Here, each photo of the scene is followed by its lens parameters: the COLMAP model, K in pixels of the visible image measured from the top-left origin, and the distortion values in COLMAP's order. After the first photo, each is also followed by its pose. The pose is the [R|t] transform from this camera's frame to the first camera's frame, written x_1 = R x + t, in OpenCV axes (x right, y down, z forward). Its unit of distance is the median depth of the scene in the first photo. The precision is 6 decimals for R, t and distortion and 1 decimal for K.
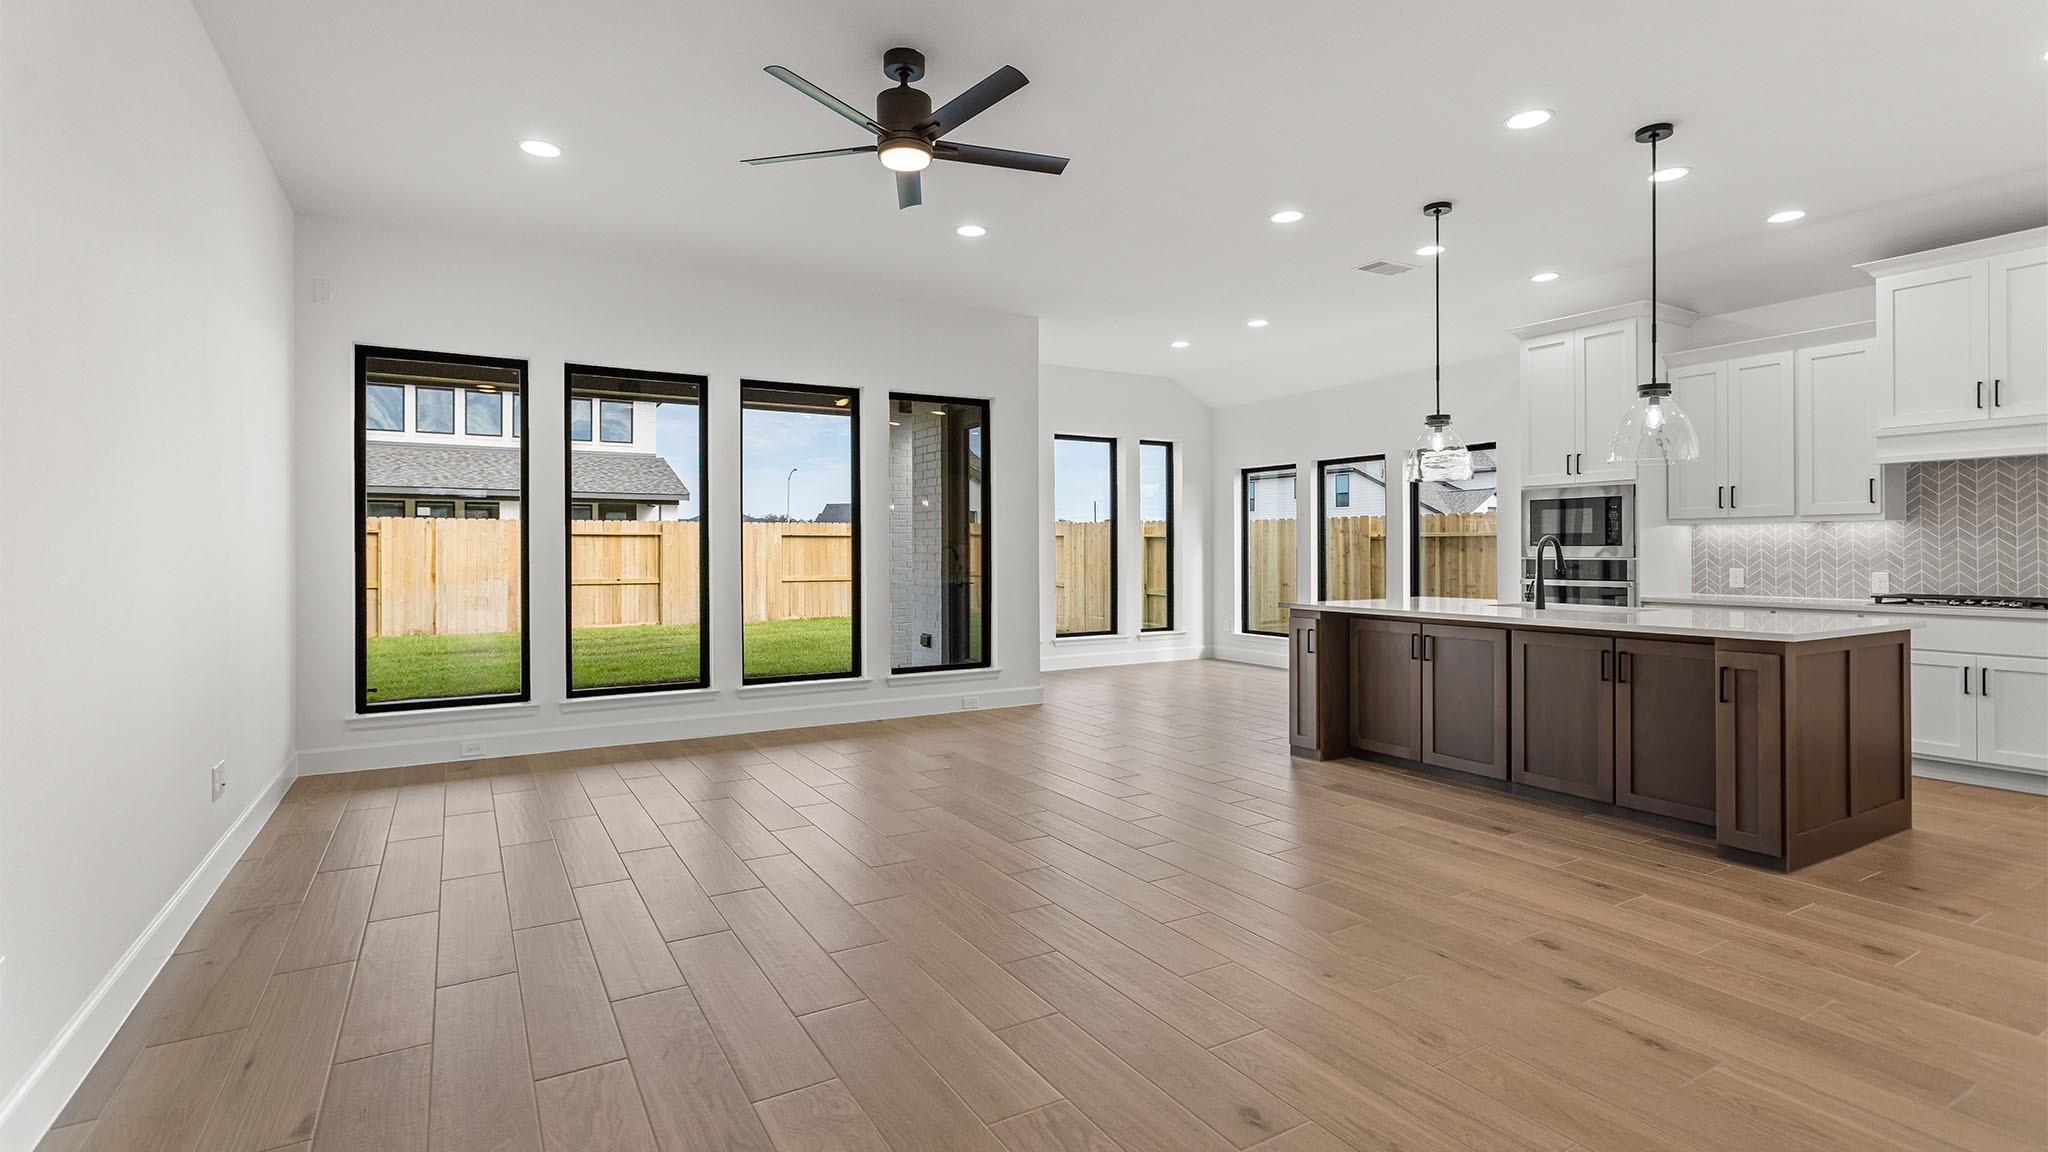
lens RADIAL K [[959.0, 0, 1018.6], [0, 959.0, 563.2], [0, 0, 1]] dist [-0.004432, 0.001524]
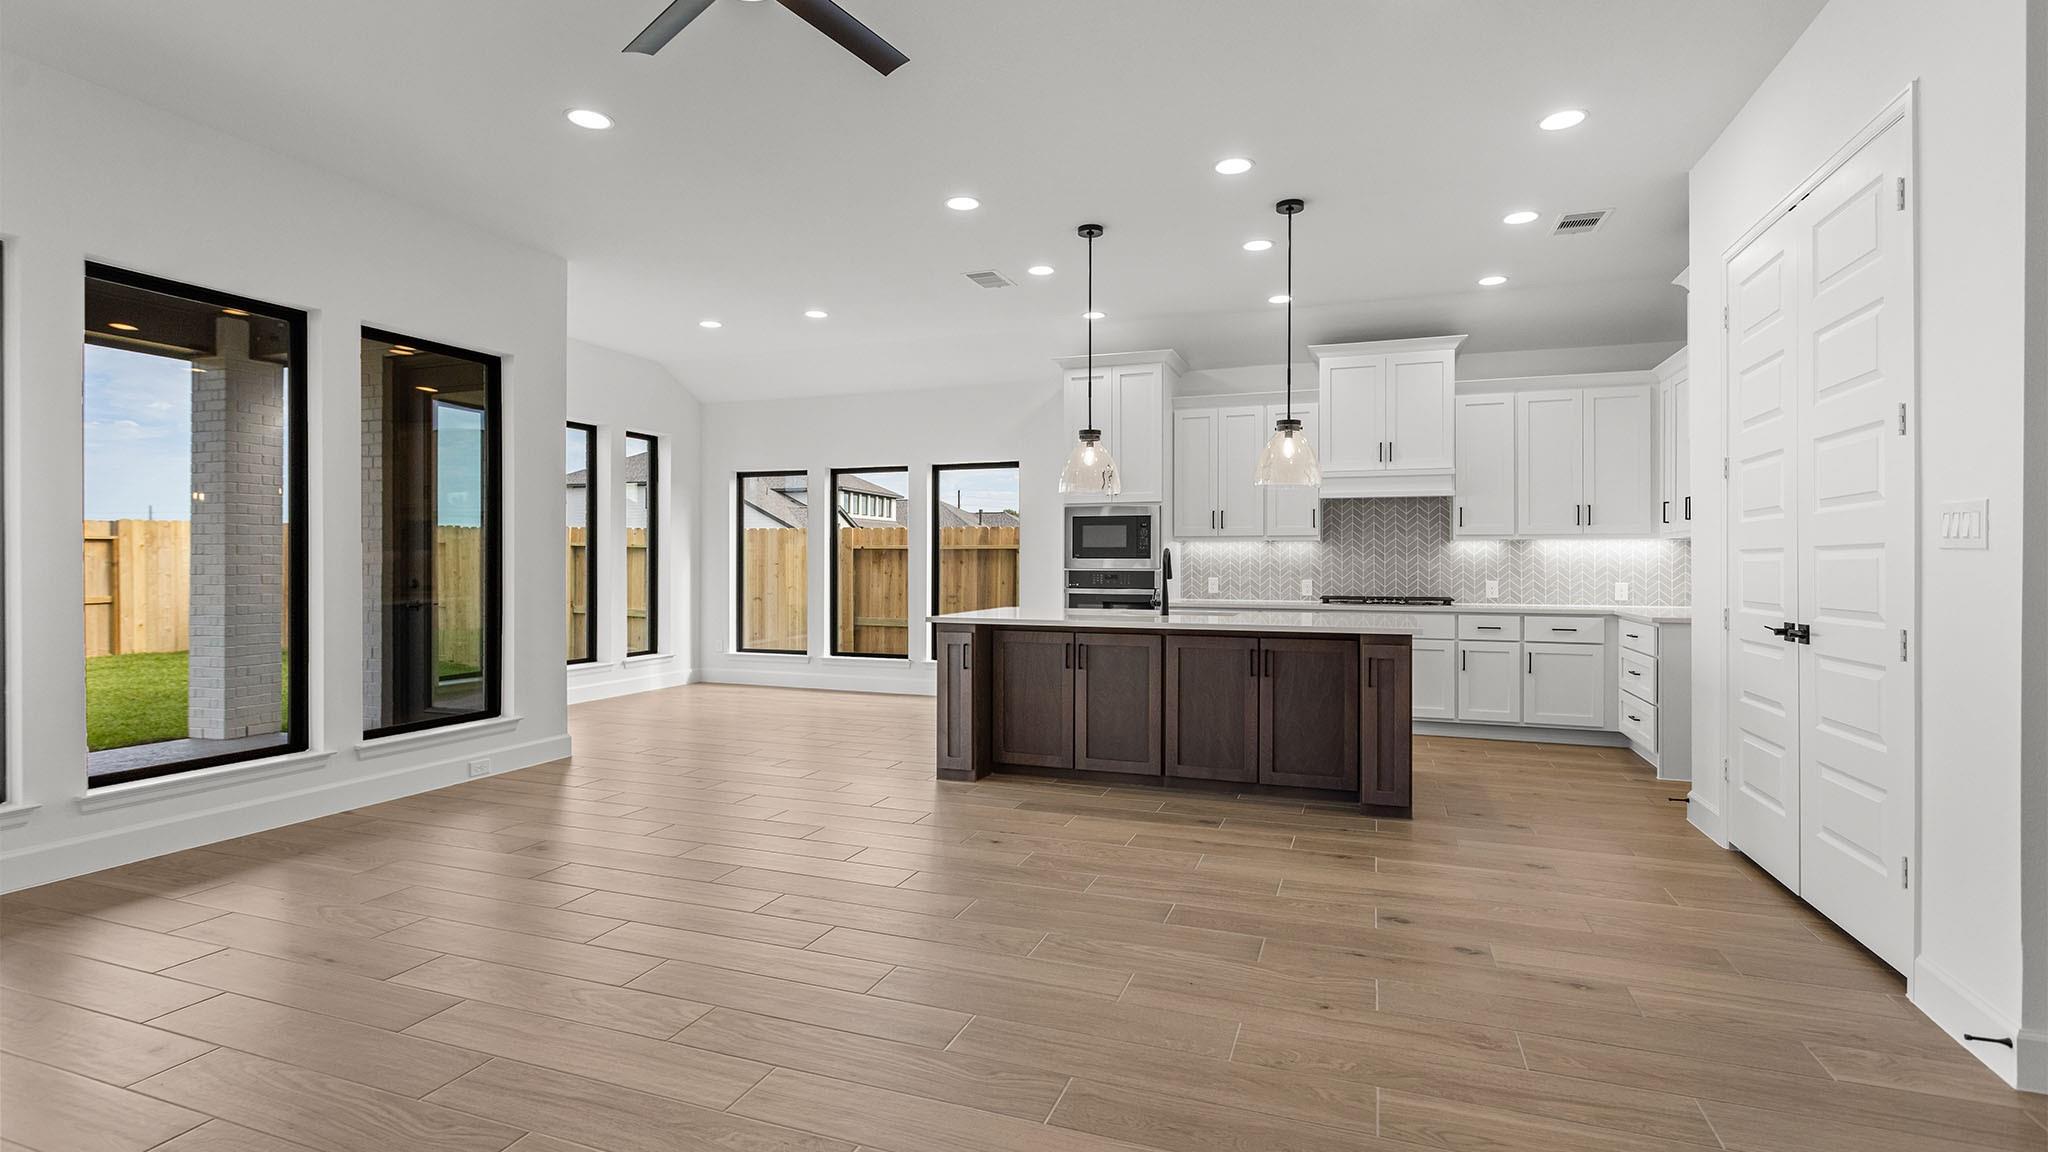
lens RADIAL K [[959.0, 0, 1026.6], [0, 959.0, 577.0], [0, 0, 1]] dist [-0.004432, 0.001524]
pose [[0.773753, -0.005381, 0.633465, -0.245494], [0.004592, 0.999985, 0.002886, -0.000119], [-0.633471, 0.000675, 0.773766, 0.219792]]
